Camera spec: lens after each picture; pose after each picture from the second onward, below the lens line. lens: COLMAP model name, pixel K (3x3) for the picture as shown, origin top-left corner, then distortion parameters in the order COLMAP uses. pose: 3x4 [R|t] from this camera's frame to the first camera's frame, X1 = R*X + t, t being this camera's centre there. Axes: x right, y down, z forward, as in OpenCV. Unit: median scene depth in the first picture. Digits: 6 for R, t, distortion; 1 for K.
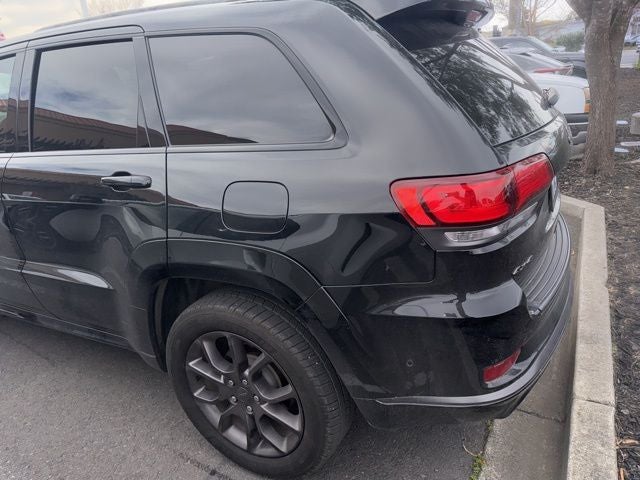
lens RADIAL K [[481.6, 0, 320.4], [0, 481.6, 241.8], [0, 0, 1]] dist [0.047708, -0.056659]
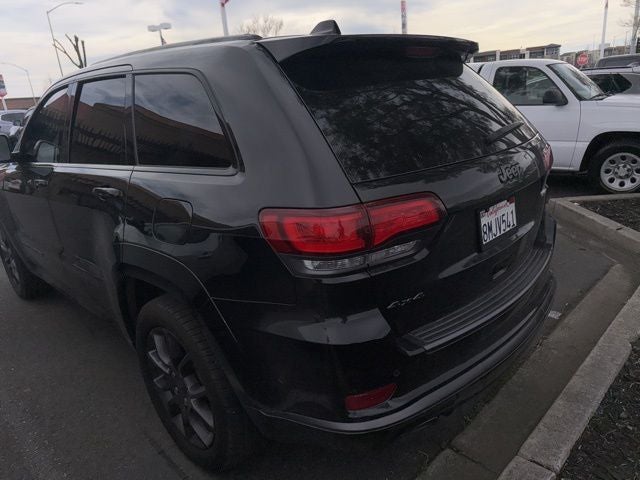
lens RADIAL K [[481.6, 0, 317.7], [0, 481.6, 237.7], [0, 0, 1]] dist [0.047708, -0.056659]
pose [[0.957478, 0.088270, -0.274672, 0.441004], [-0.097898, 0.994964, -0.021515, -0.037597], [0.271390, 0.047490, 0.961297, -0.012614]]
